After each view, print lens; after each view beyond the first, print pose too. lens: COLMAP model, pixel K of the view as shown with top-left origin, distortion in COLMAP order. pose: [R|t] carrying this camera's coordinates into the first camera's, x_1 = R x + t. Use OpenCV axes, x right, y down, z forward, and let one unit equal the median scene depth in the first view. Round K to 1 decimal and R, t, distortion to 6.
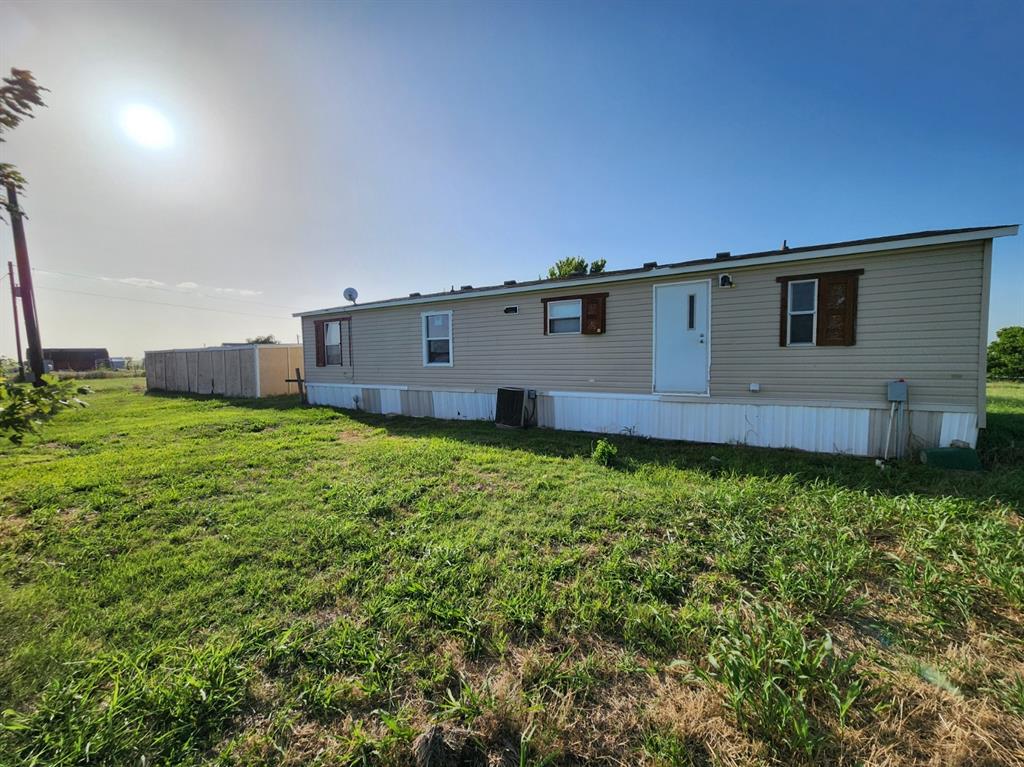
lens RADIAL K [[411.0, 0, 512.0], [0, 411.0, 383.5], [0, 0, 1]] dist [-0.000049, -0.000011]
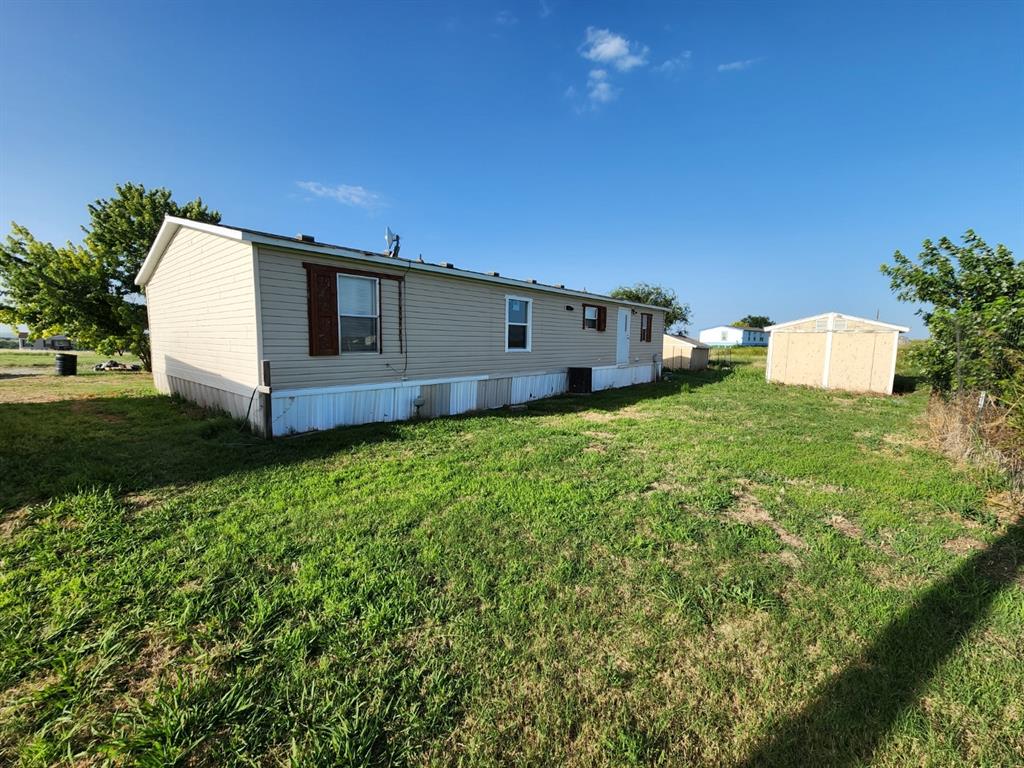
lens RADIAL K [[411.0, 0, 512.0], [0, 411.0, 384.0], [0, 0, 1]] dist [-0.000049, -0.000011]
pose [[0.137486, -0.097784, 0.985665, -1.190695], [0.037845, 0.994907, 0.093422, -0.057963], [-0.989780, 0.024458, 0.140487, 0.879555]]
